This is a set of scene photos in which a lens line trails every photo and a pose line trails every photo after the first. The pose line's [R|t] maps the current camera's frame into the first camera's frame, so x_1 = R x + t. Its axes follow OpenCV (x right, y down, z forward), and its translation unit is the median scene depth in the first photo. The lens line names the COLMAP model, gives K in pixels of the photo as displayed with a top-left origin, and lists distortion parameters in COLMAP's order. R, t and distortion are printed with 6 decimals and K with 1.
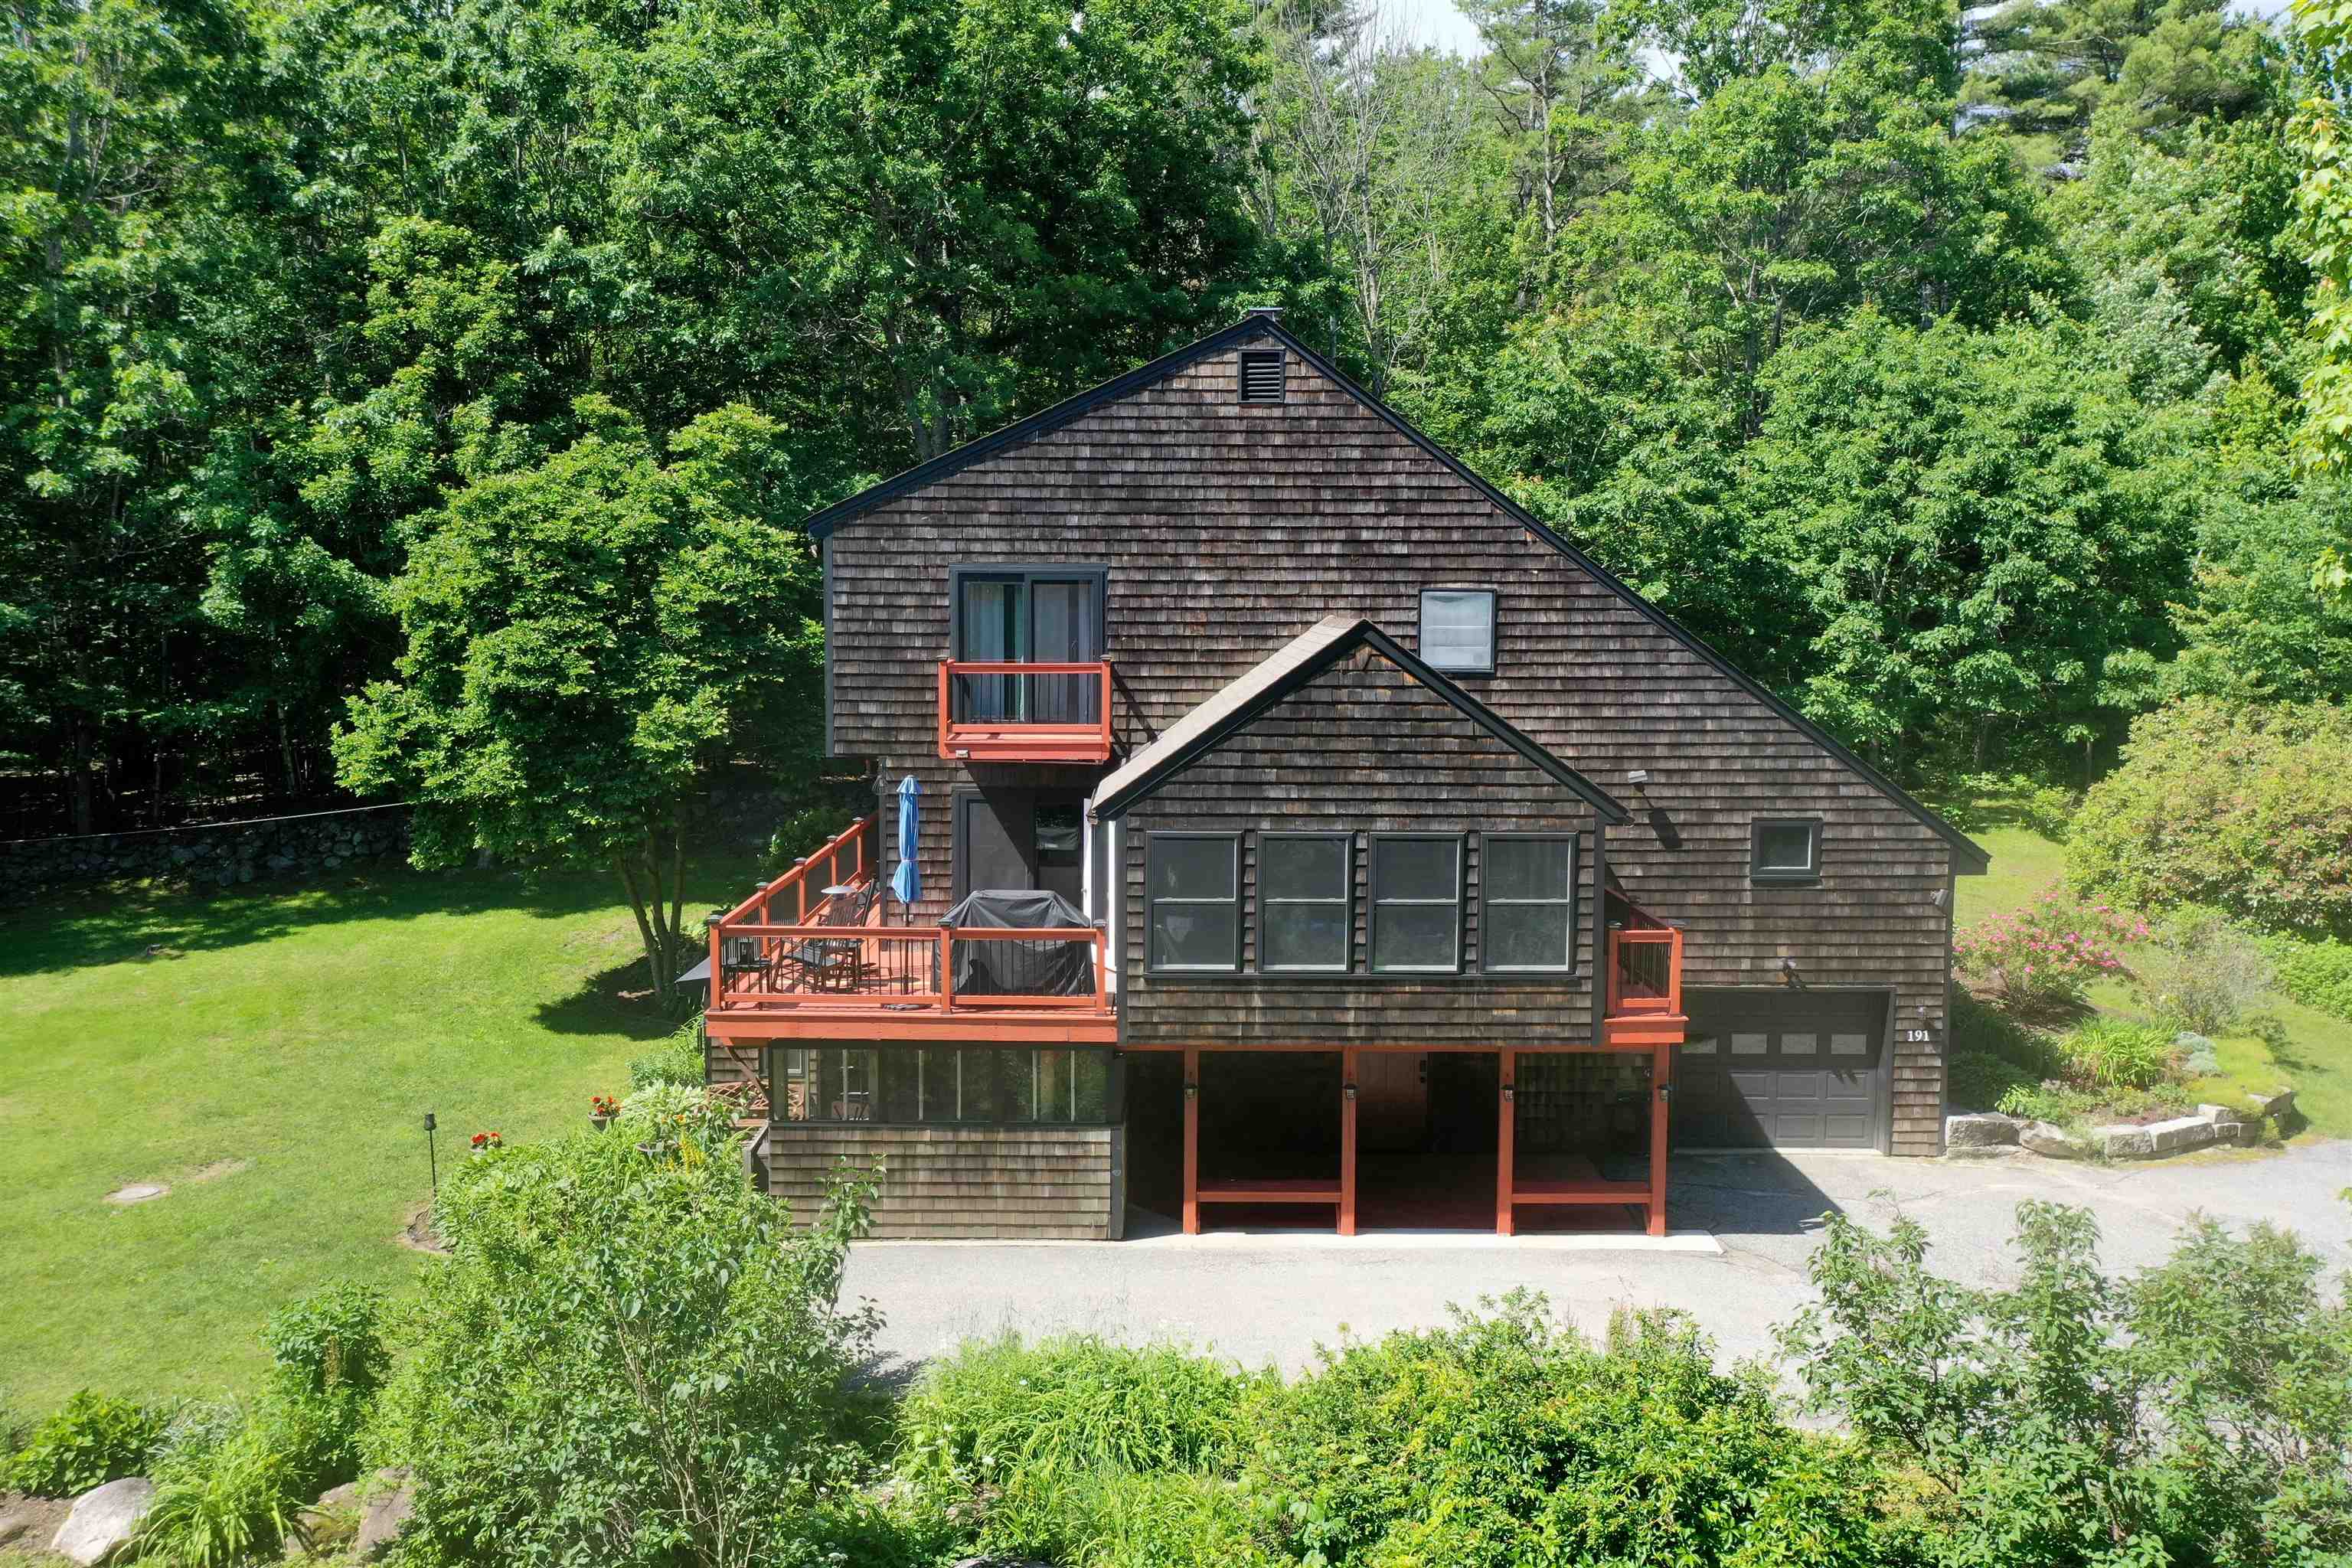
lens RADIAL K [[1870.6, 0, 1179.1], [0, 1870.6, 782.1], [0, 0, 1]] dist [0.012255, -0.018789]
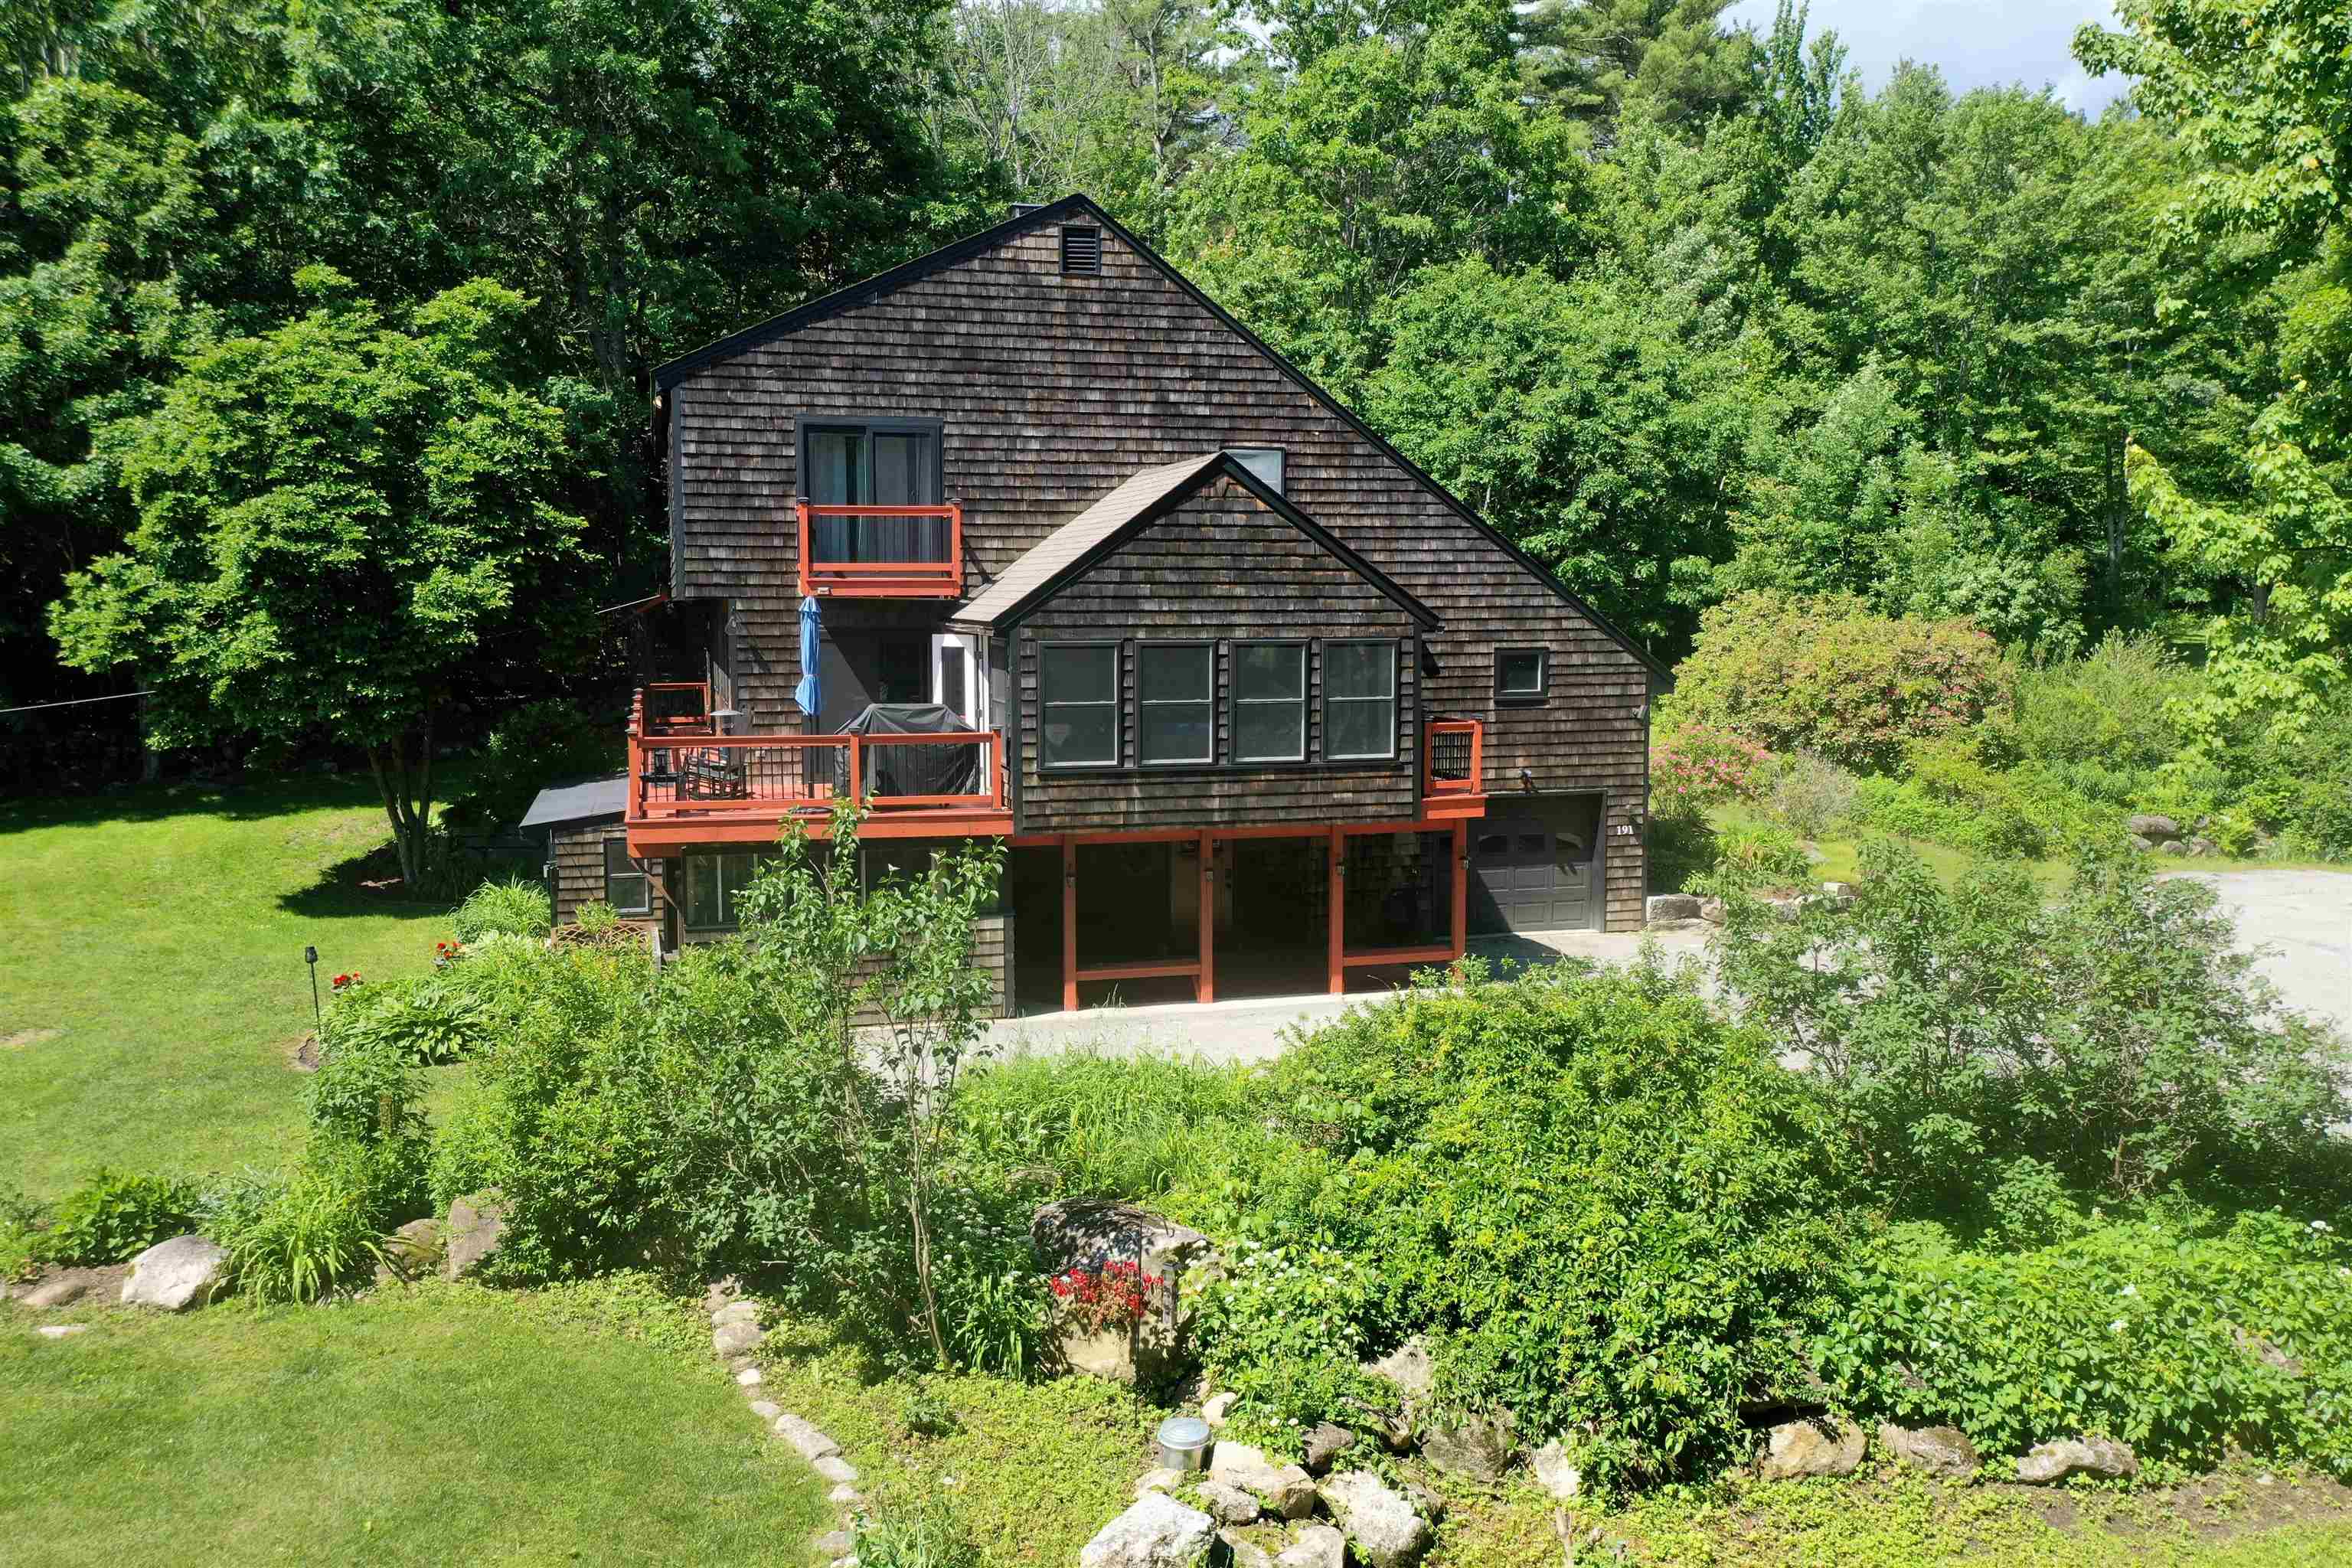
lens RADIAL K [[1870.6, 0, 1177.9], [0, 1870.6, 782.2], [0, 0, 1]] dist [0.012255, -0.018789]
pose [[0.965191, -0.031472, 0.259644, -0.165921], [0.029488, 0.999499, 0.011535, 0.072349], [-0.259877, -0.003478, 0.965635, -0.069270]]
